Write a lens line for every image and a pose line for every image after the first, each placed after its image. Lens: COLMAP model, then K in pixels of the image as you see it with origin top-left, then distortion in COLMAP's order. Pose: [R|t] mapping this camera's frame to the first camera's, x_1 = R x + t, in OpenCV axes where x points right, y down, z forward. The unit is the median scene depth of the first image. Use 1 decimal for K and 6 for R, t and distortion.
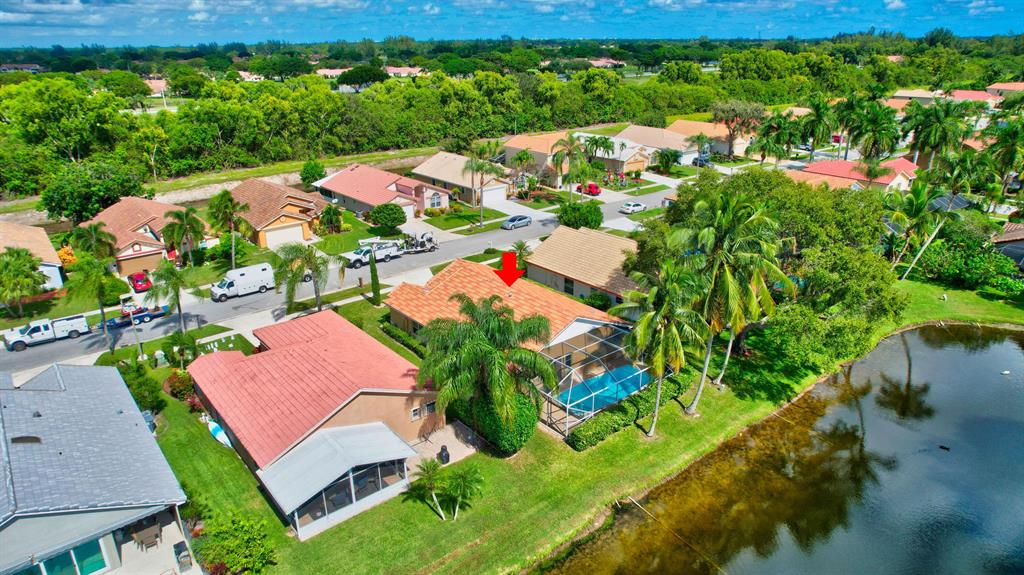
lens RADIAL K [[654.9, 0, 512.0], [0, 654.9, 287.5], [0, 0, 1]] dist [-0.082411, 0.077686]
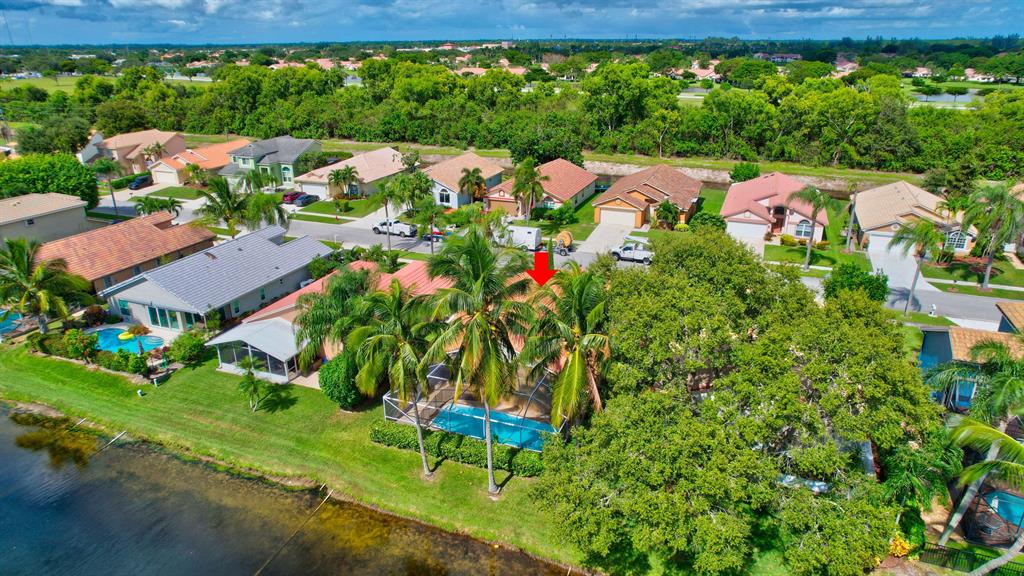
lens RADIAL K [[654.9, 0, 512.0], [0, 654.9, 288.0], [0, 0, 1]] dist [-0.082411, 0.077686]
pose [[0.483885, 0.322314, -0.813615, 0.342143], [-0.312632, 0.932023, 0.183288, -0.081850], [0.817384, 0.165672, 0.551758, 0.201356]]
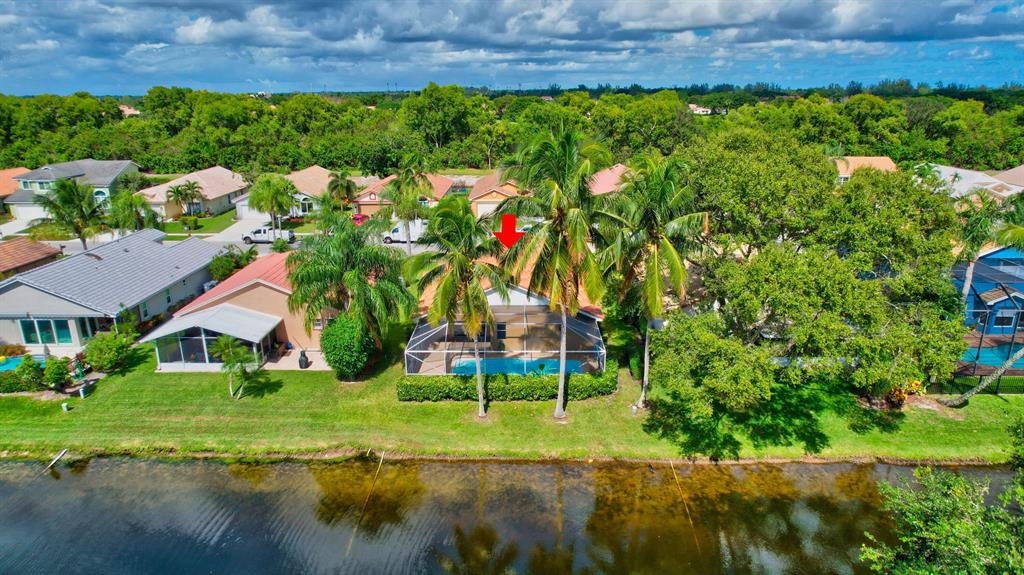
lens RADIAL K [[654.9, 0, 512.0], [0, 654.9, 287.5], [0, 0, 1]] dist [-0.082411, 0.077686]
pose [[0.759746, 0.195191, -0.620231, 0.272687], [-0.233813, 0.972086, 0.019515, 0.013375], [0.606727, 0.130192, 0.784177, 0.120568]]
